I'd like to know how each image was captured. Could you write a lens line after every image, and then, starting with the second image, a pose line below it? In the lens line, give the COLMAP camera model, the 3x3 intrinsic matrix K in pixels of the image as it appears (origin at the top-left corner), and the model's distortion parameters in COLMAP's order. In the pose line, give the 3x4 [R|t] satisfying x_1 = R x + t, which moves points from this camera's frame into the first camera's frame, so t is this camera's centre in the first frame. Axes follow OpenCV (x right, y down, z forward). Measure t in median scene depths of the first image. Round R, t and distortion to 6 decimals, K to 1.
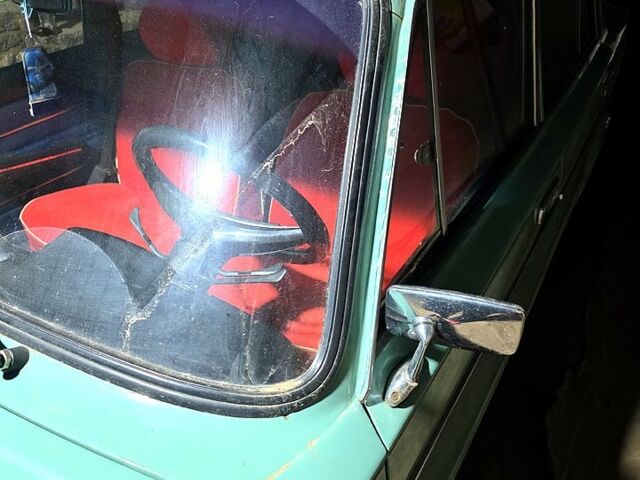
lens RADIAL K [[592.2, 0, 298.4], [0, 592.2, 250.4], [0, 0, 1]] dist [0.088787, -0.126554]
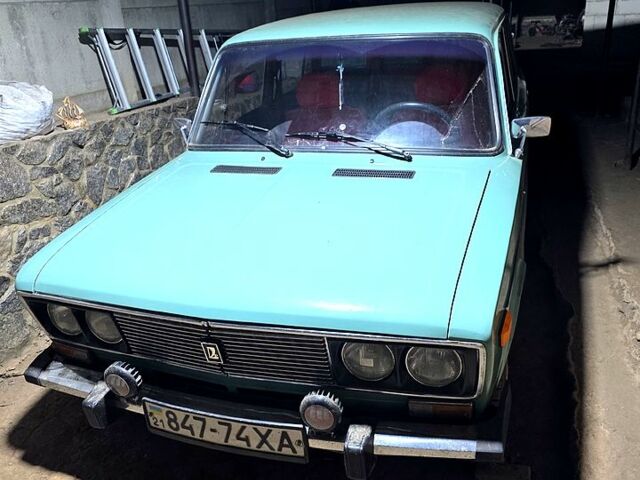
lens RADIAL K [[588.7, 0, 320.0], [0, 588.7, 240.0], [0, 0, 1]] dist [0.117199, -0.141831]
pose [[0.971343, -0.141584, 0.190908, -1.623069], [0.173392, 0.971481, -0.161740, 1.058070], [-0.162564, 0.190207, 0.968191, -1.964630]]
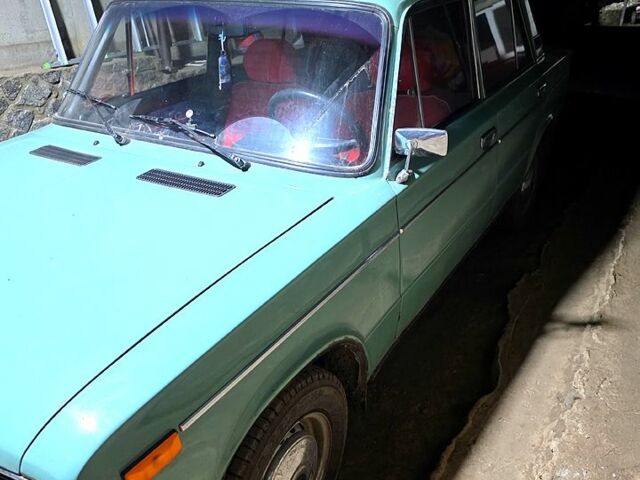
lens RADIAL K [[588.7, 0, 320.0], [0, 588.7, 240.0], [0, 0, 1]] dist [0.117199, -0.141831]
pose [[0.999825, -0.016608, -0.008559, -0.148487], [0.015471, 0.992757, -0.119139, 0.783335], [0.010476, 0.118986, 0.992841, -1.381463]]
